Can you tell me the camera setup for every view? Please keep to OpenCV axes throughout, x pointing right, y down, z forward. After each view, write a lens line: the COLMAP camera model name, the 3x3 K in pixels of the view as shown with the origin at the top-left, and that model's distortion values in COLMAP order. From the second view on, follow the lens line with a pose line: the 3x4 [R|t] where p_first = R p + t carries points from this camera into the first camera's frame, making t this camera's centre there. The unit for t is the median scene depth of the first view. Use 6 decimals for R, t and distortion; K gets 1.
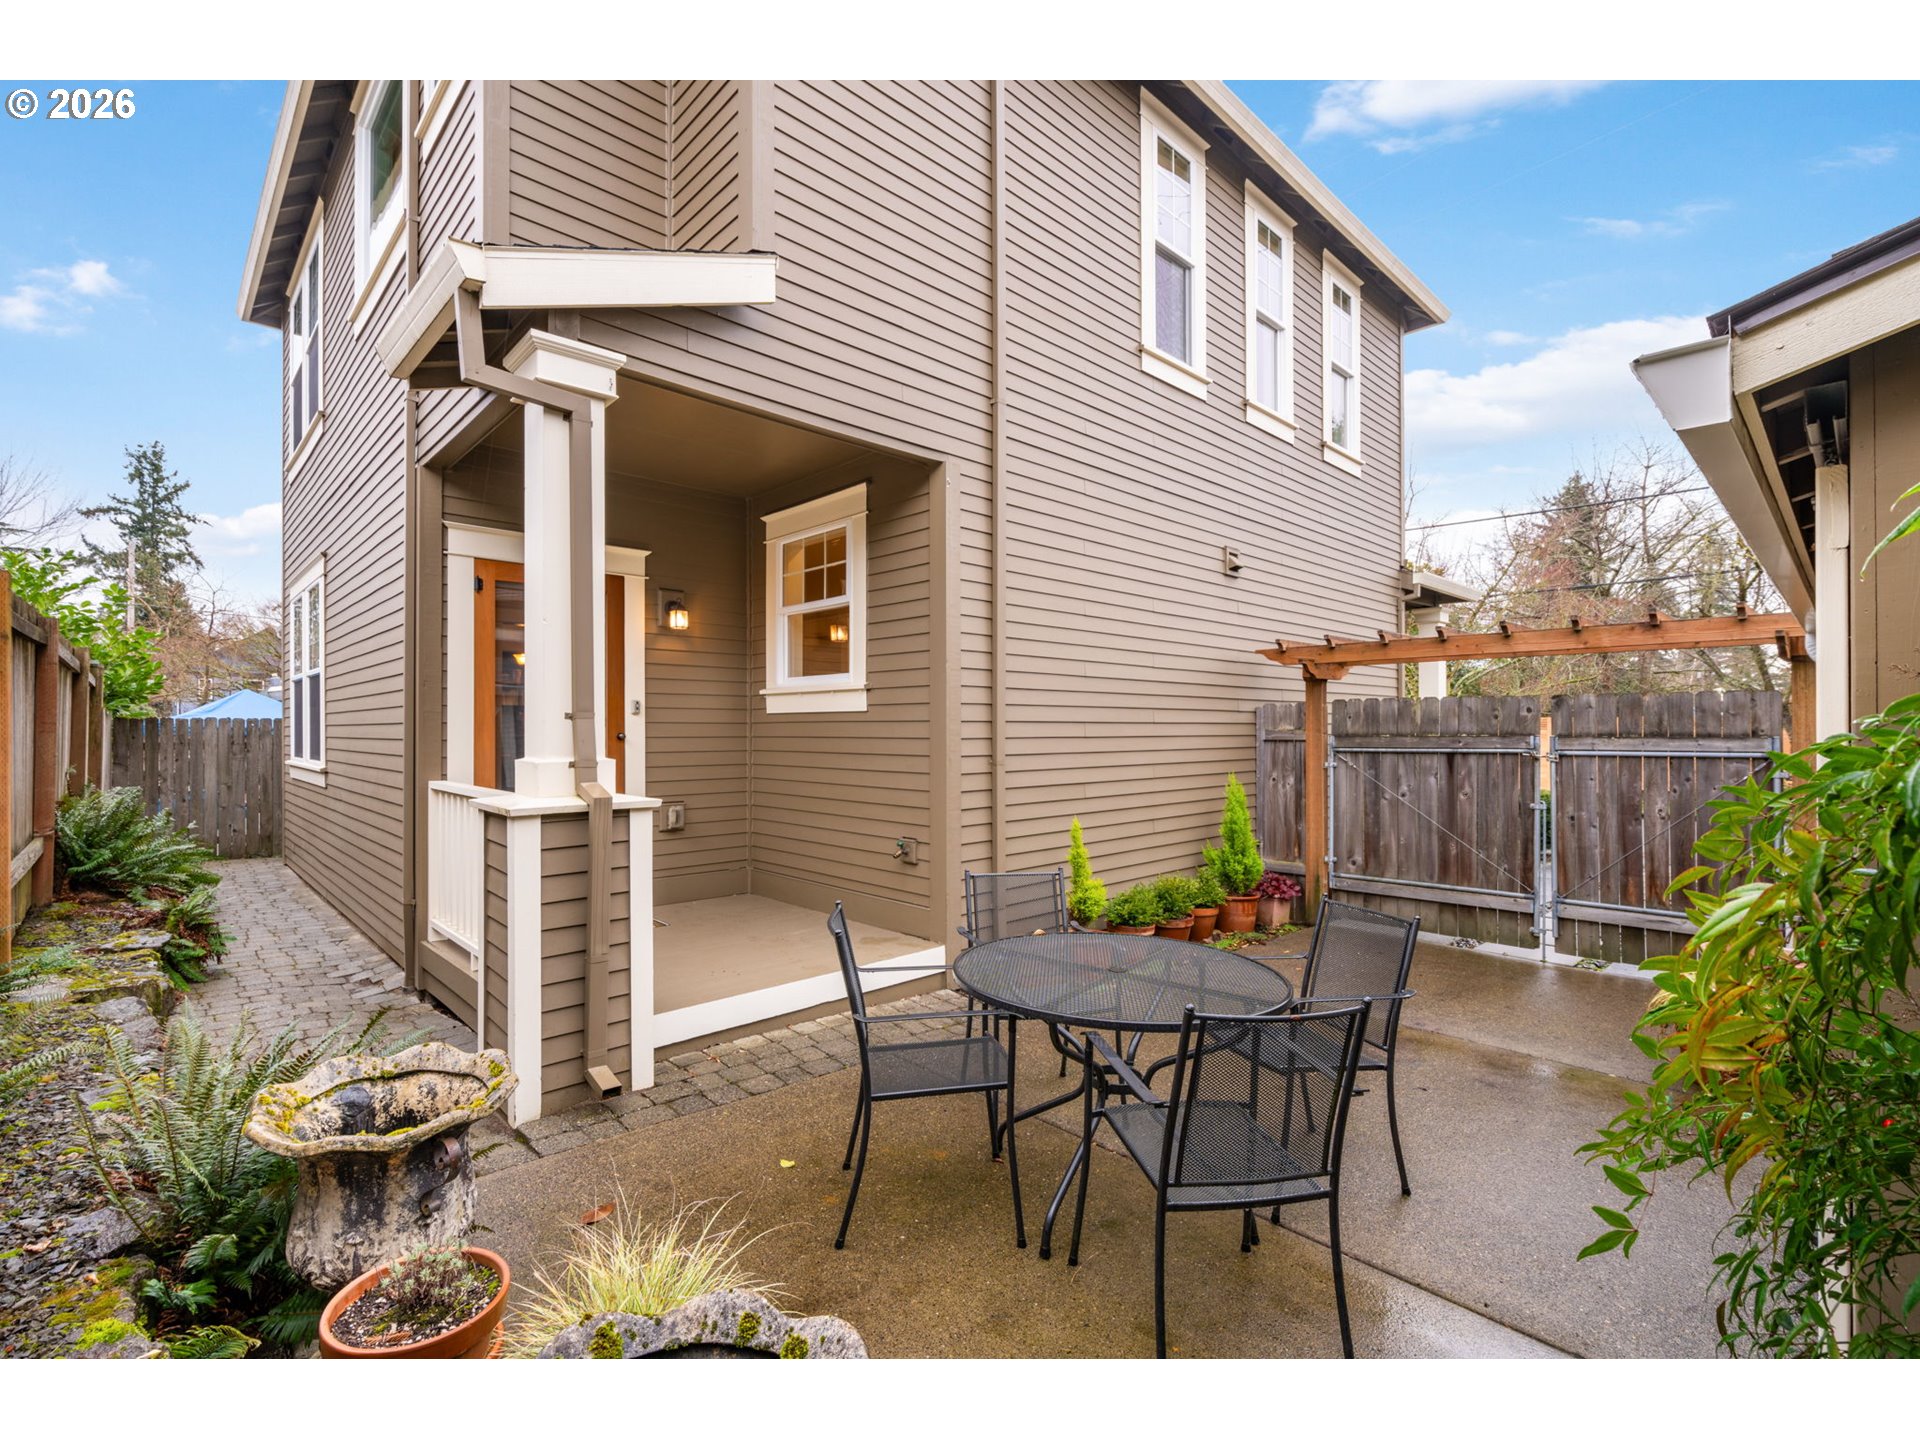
lens RADIAL K [[862.2, 0, 964.4], [0, 862.2, 721.9], [0, 0, 1]] dist [-0.008591, 0.001041]
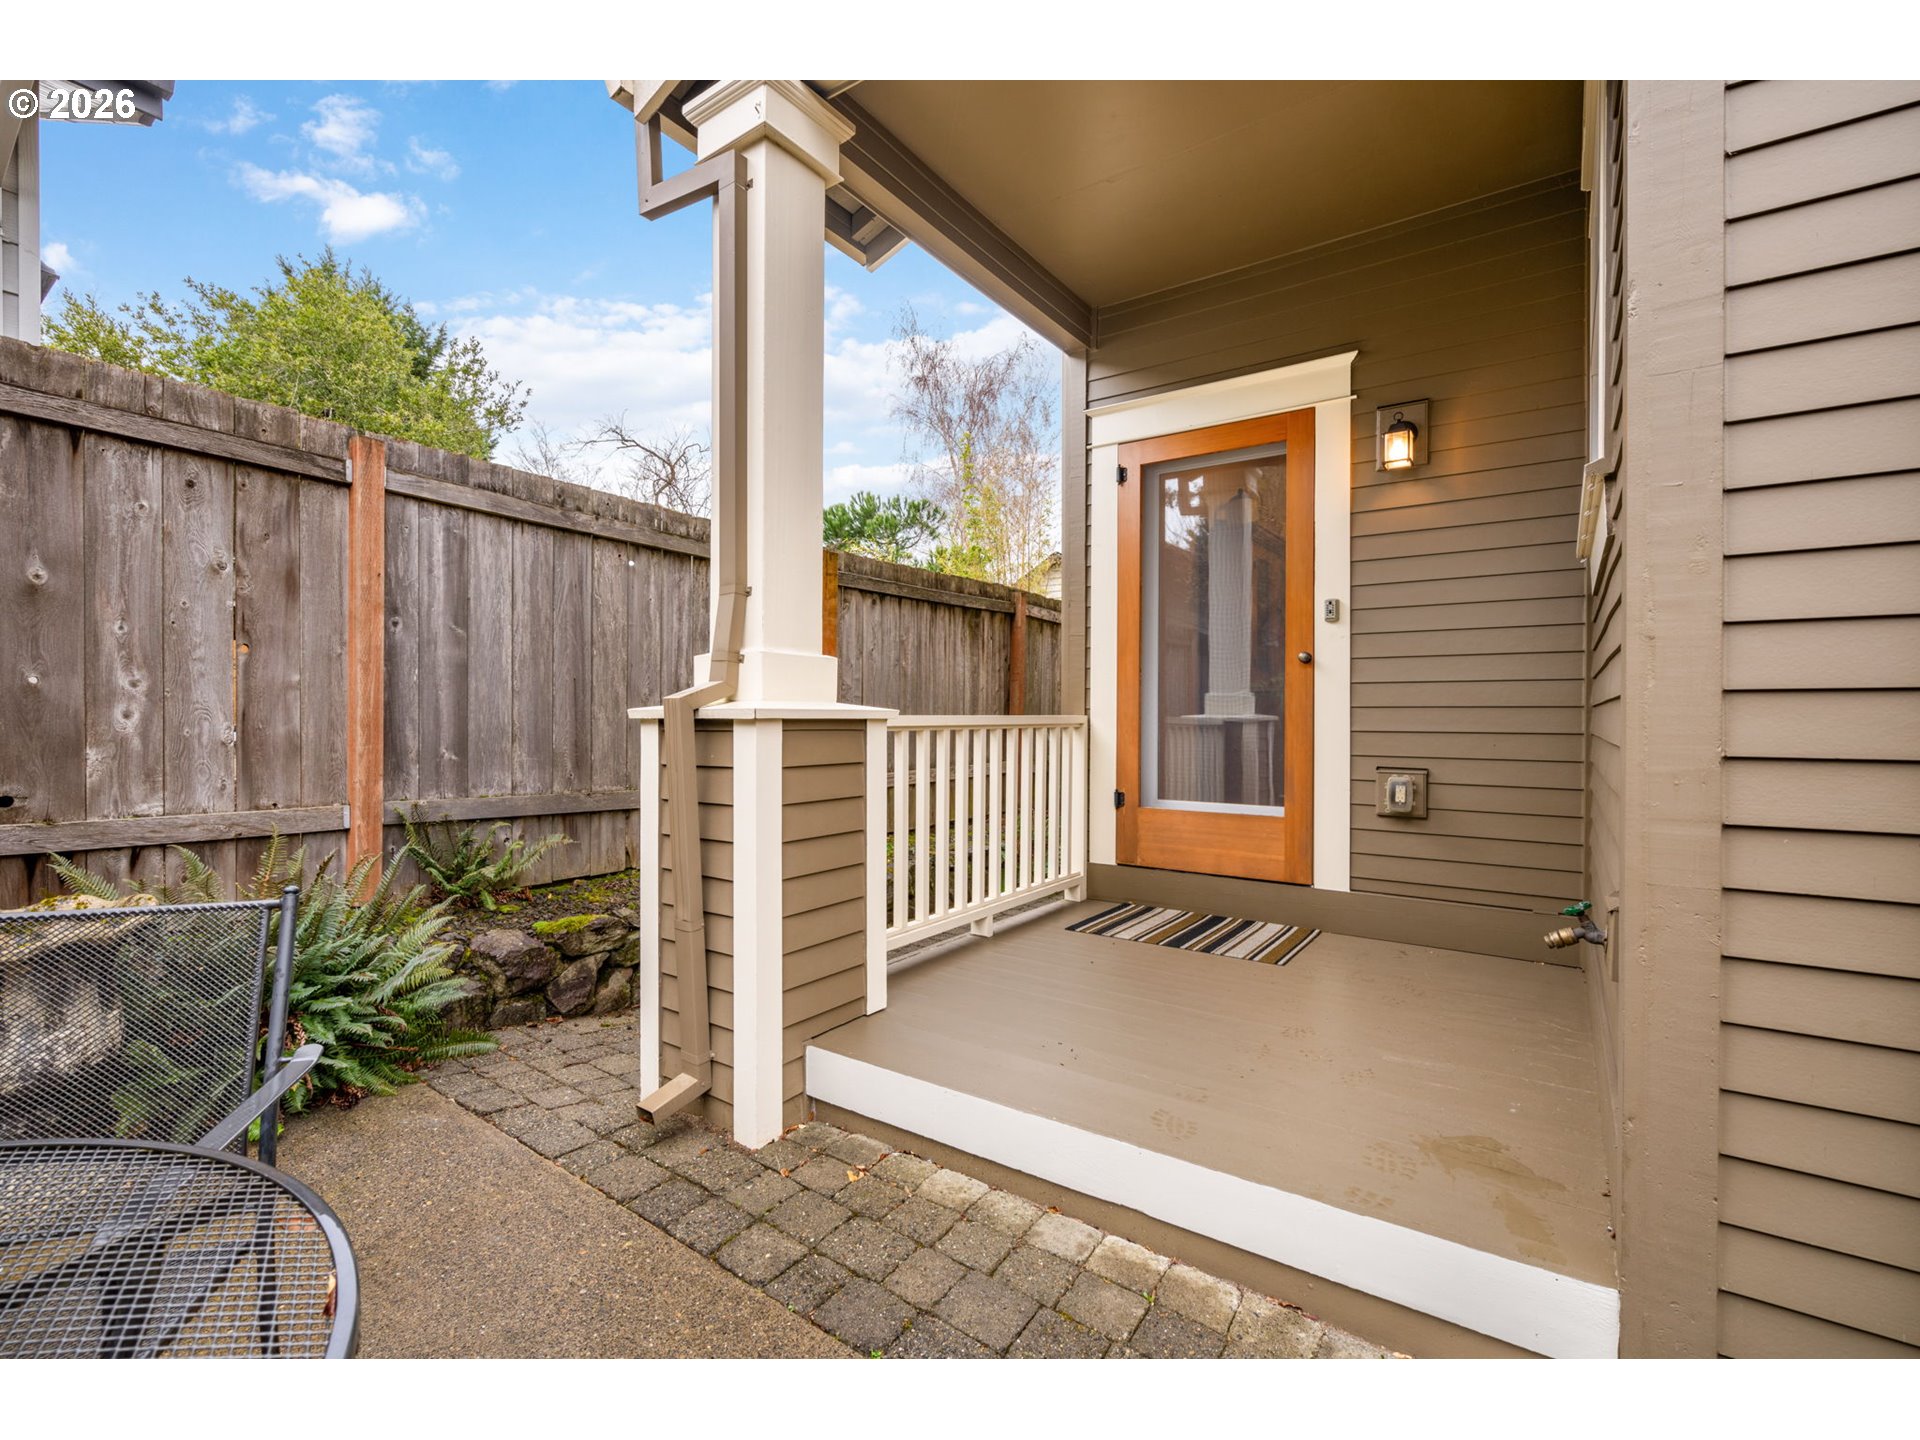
lens RADIAL K [[862.2, 0, 958.8], [0, 862.2, 718.9], [0, 0, 1]] dist [-0.008591, 0.001041]
pose [[0.190362, 0.003255, -0.981709, 0.203928], [0.004419, 0.999982, 0.004173, 0.065789], [0.981704, -0.005132, 0.190344, 0.698839]]
